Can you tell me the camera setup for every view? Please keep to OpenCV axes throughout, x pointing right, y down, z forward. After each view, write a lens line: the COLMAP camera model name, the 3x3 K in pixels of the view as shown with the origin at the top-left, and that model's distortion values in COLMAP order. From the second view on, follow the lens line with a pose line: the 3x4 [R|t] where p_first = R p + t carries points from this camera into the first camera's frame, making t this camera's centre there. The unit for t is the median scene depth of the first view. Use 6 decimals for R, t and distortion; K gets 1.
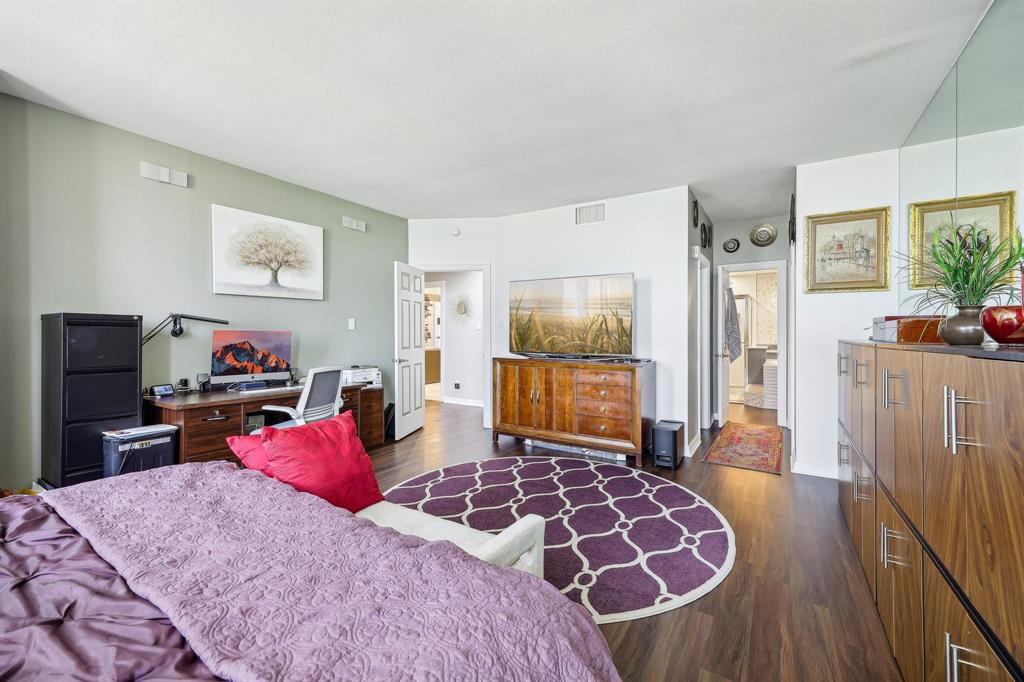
lens RADIAL K [[427.2, 0, 514.3], [0, 427.2, 334.5], [0, 0, 1]] dist [0.001350, -0.000094]
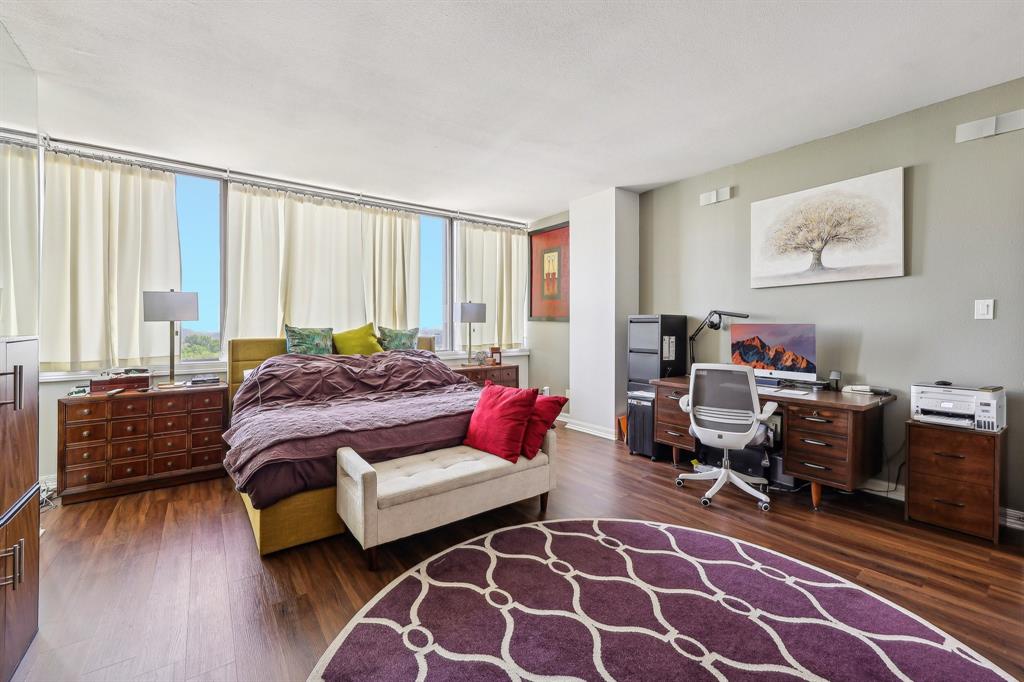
lens RADIAL K [[427.2, 0, 517.1], [0, 427.2, 334.2], [0, 0, 1]] dist [0.001350, -0.000094]
pose [[-0.360852, 0.015729, -0.932491, 0.452249], [0.001403, 0.999866, 0.016322, -0.002151], [0.932622, 0.004581, -0.360825, 0.790912]]
